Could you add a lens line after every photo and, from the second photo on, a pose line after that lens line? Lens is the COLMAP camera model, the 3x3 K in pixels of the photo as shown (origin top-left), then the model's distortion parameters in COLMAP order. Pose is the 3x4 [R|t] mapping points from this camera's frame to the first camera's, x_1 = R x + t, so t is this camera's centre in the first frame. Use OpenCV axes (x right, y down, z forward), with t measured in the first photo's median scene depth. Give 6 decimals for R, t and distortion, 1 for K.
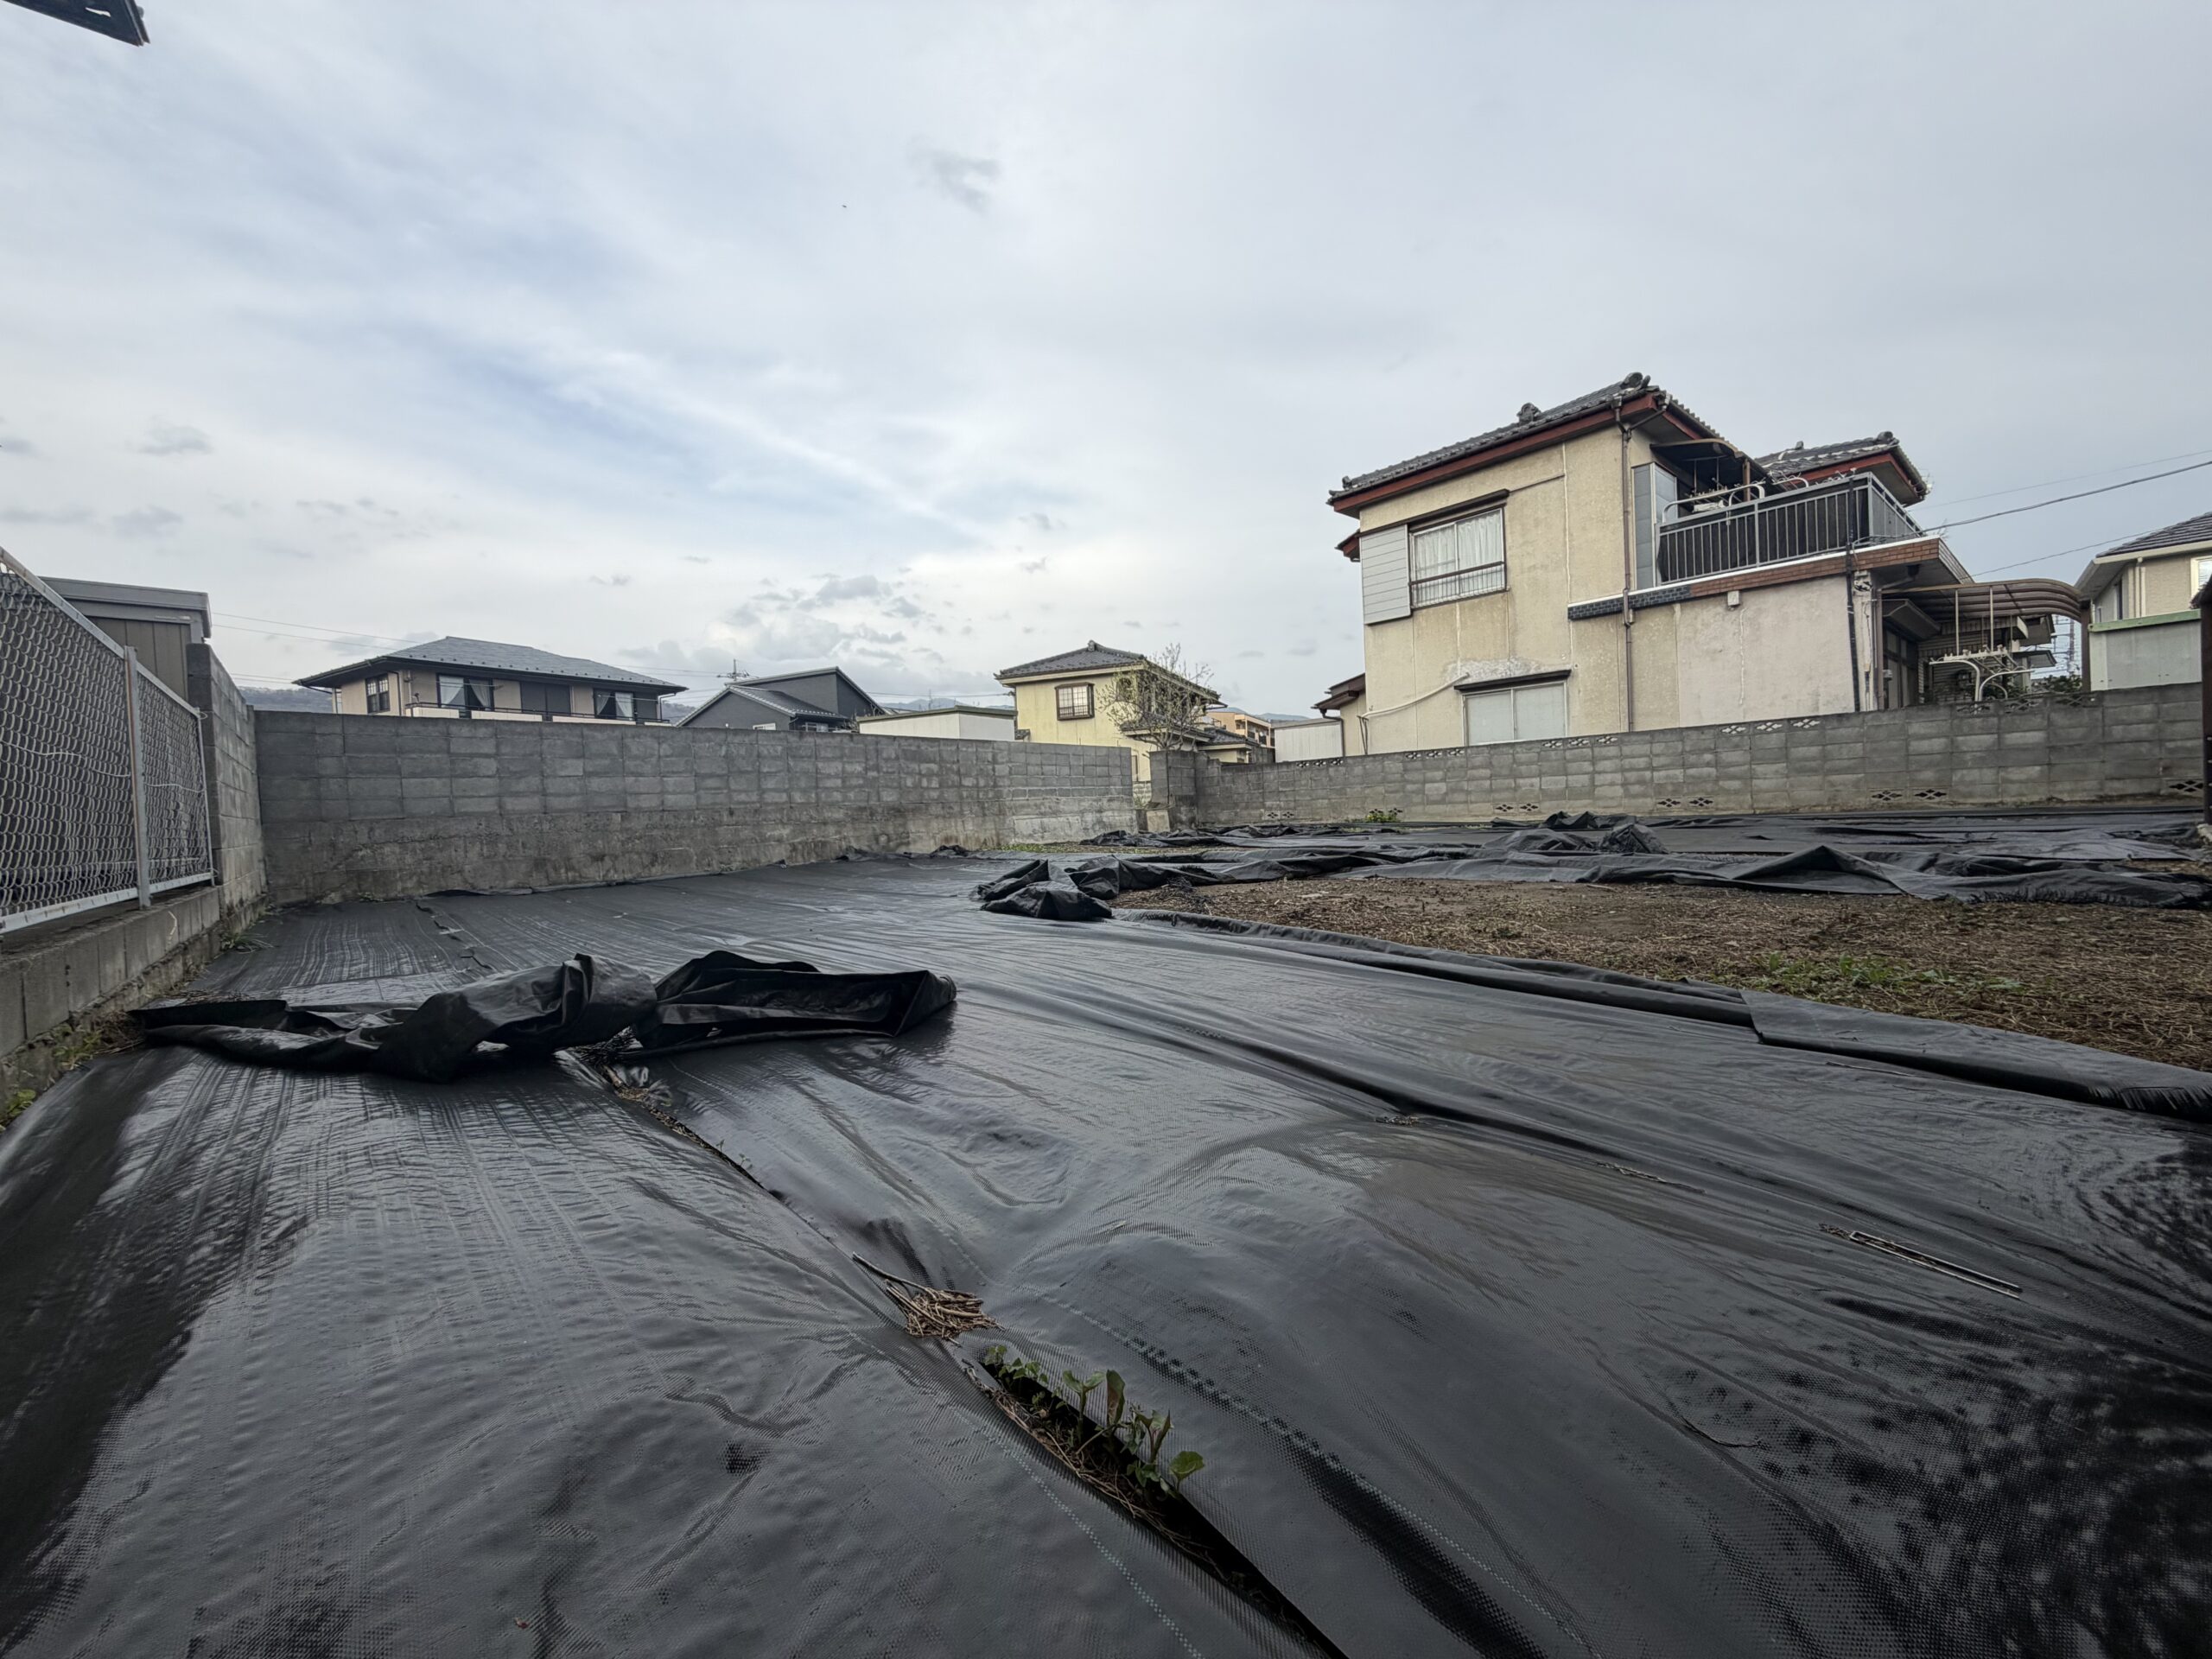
lens RADIAL K [[873.3, 0, 1092.3], [0, 873.3, 823.0], [0, 0, 1]] dist [-0.002598, 0.000009]
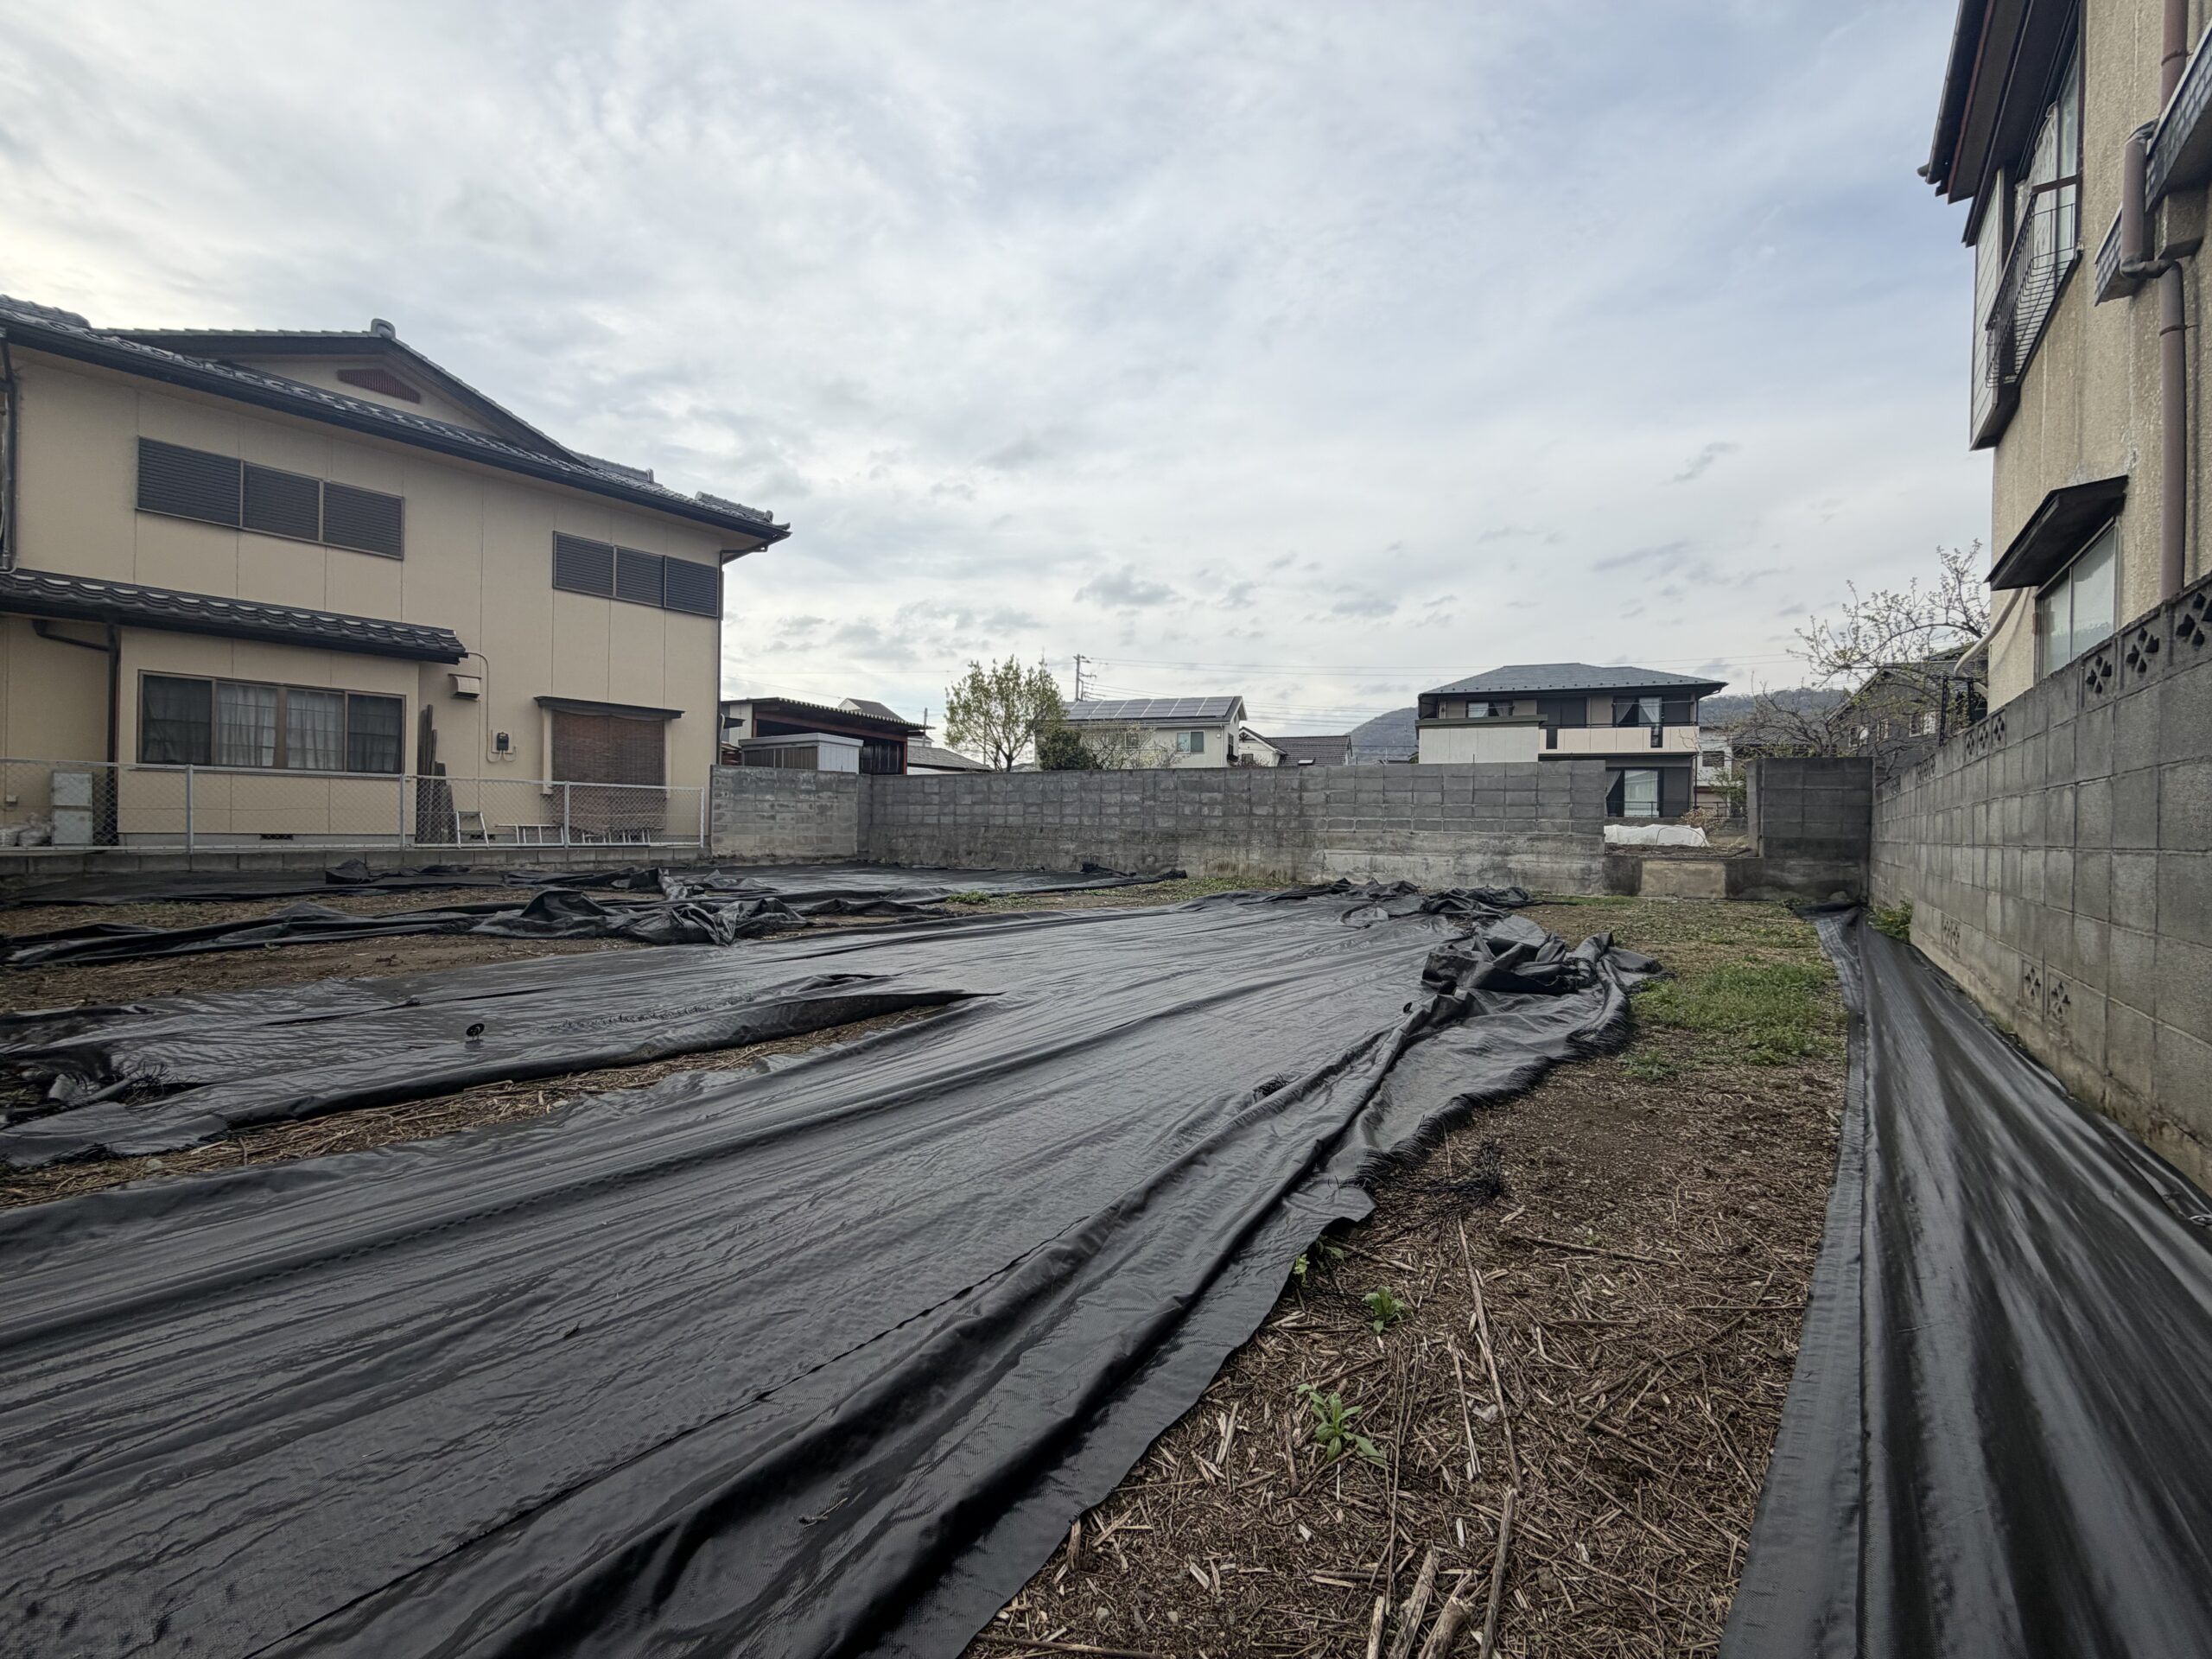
lens RADIAL K [[873.3, 0, 1103.9], [0, 873.3, 825.0], [0, 0, 1]] dist [-0.002598, 0.000009]
pose [[0.194111, 0.045027, -0.979946, 0.825642], [-0.039549, 0.998493, 0.038045, -0.064635], [0.980182, 0.031371, 0.195599, 0.672431]]
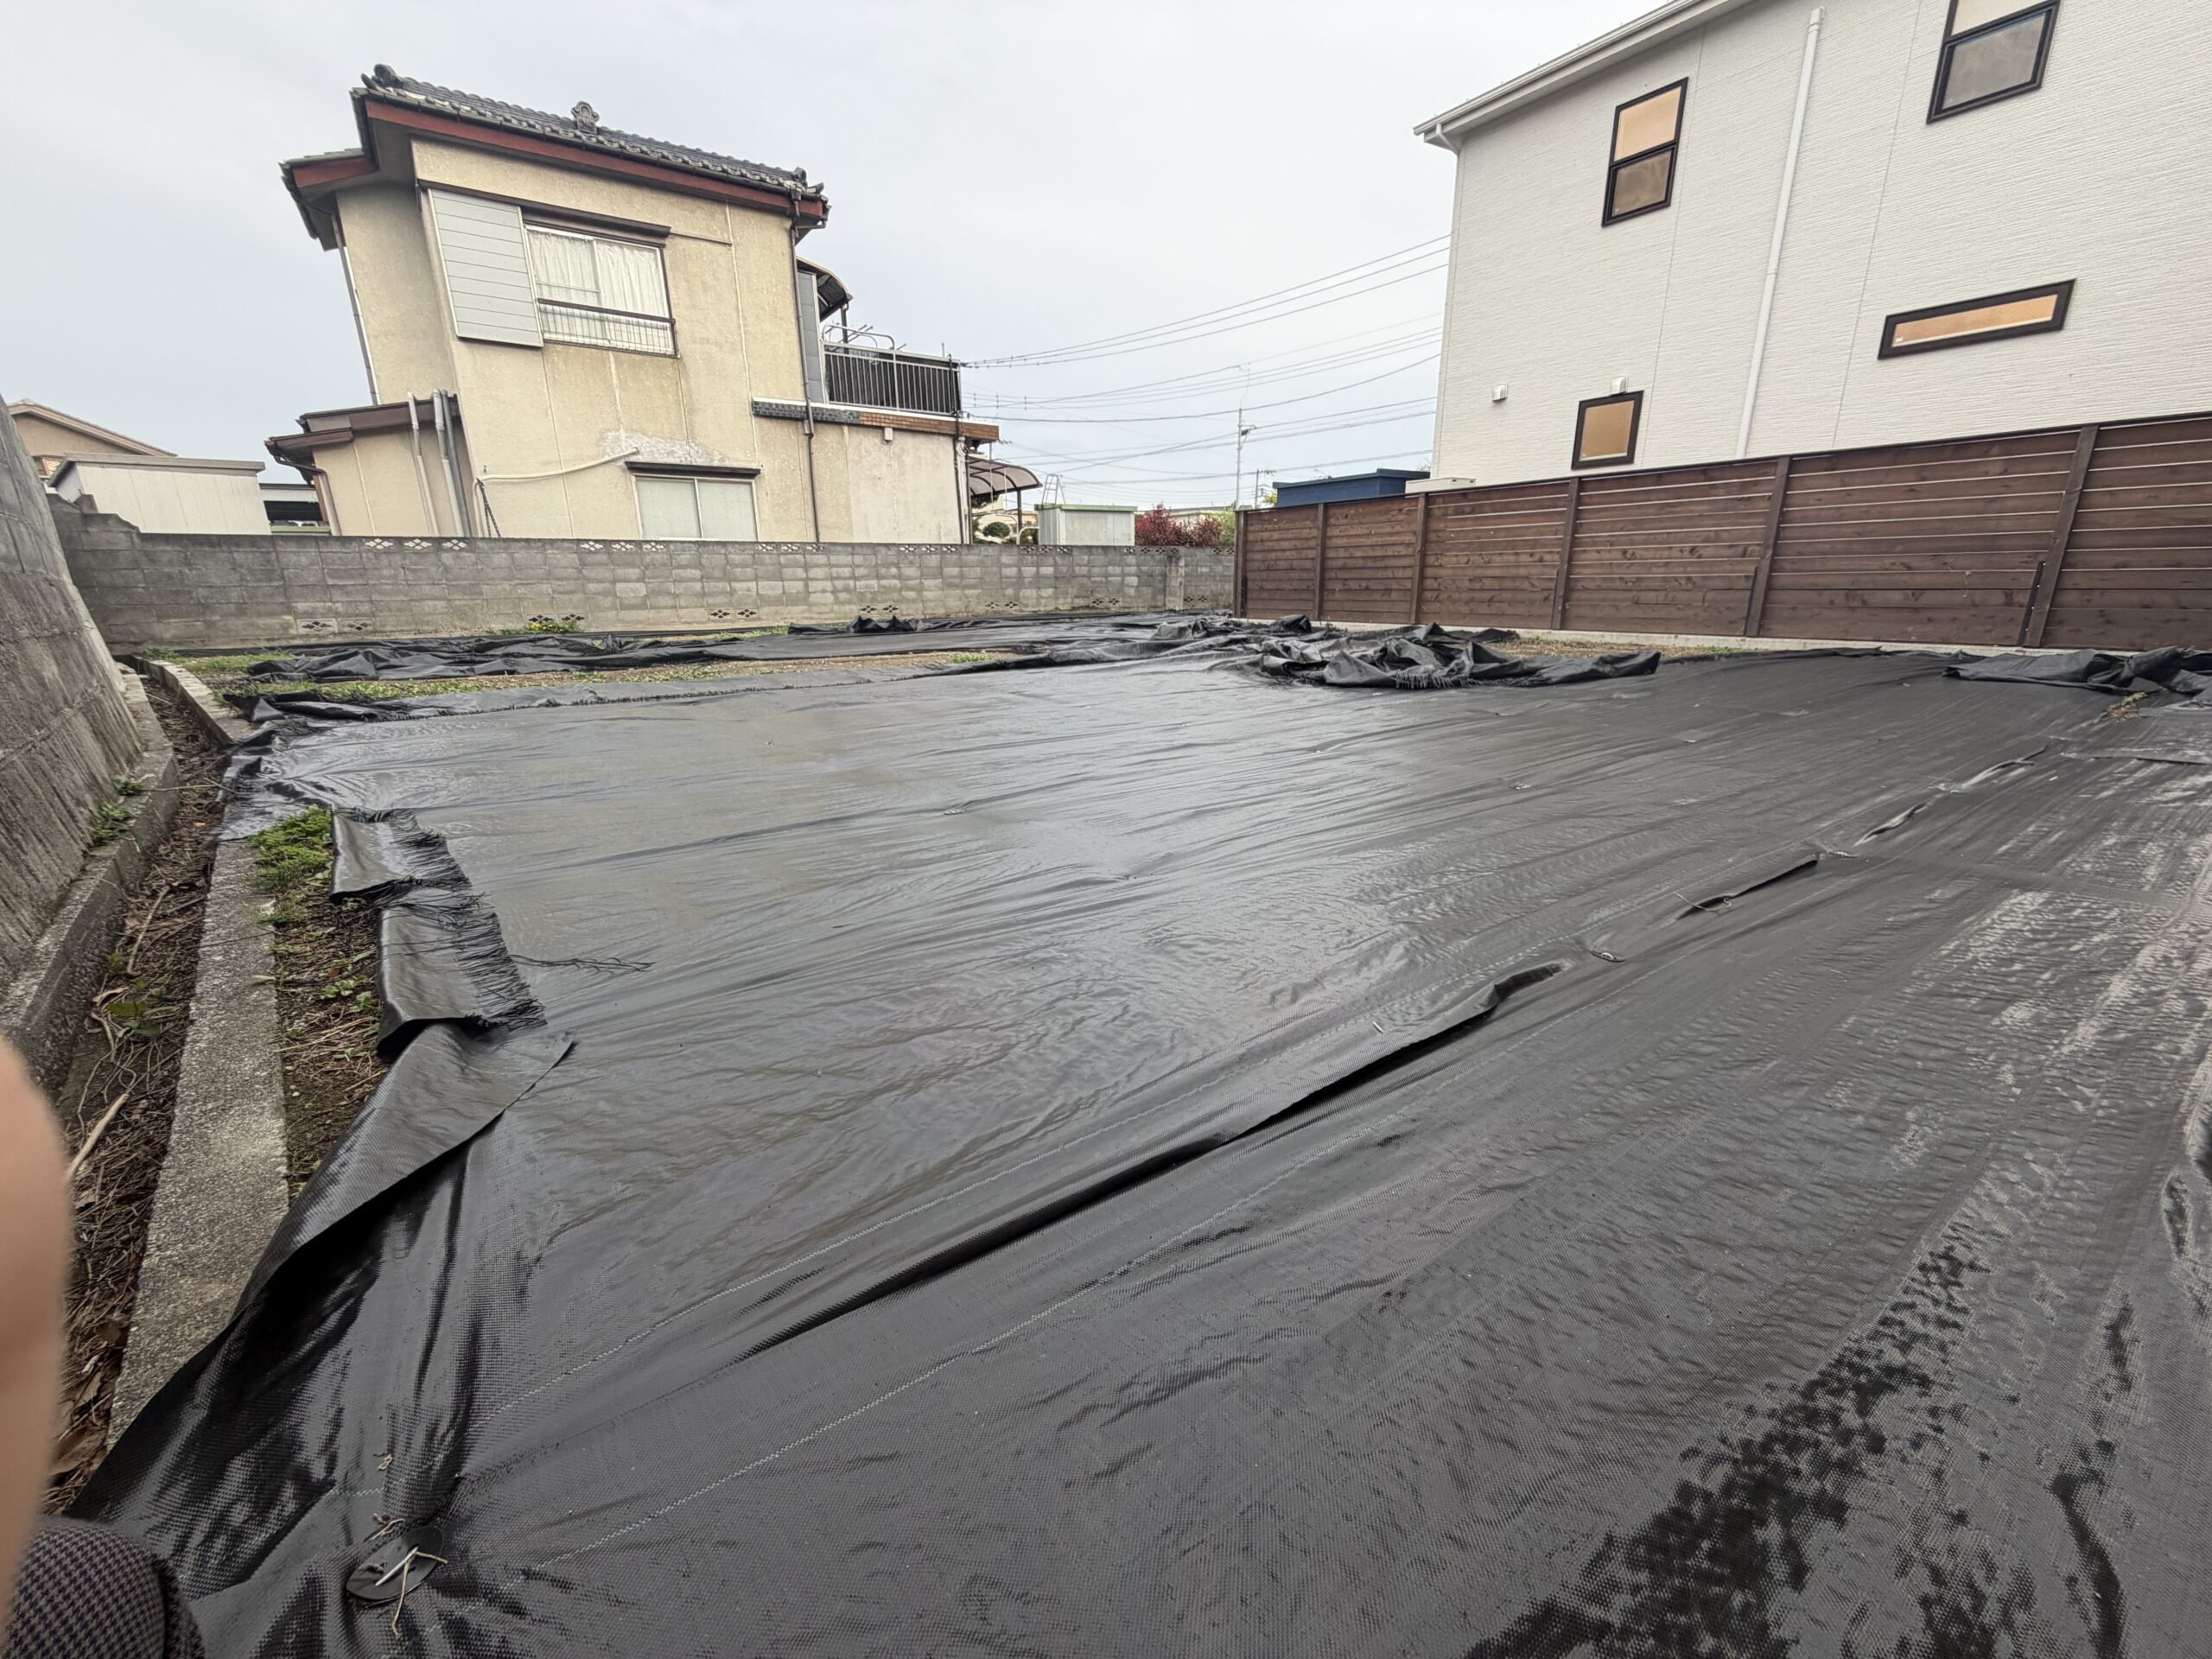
lens RADIAL K [[873.3, 0, 1095.7], [0, 873.3, 827.3], [0, 0, 1]] dist [-0.002598, 0.000009]
pose [[0.097635, -0.225207, 0.969407, -0.468105], [0.025177, 0.974308, 0.223810, 0.006698], [-0.994904, 0.002555, 0.100797, 0.537997]]
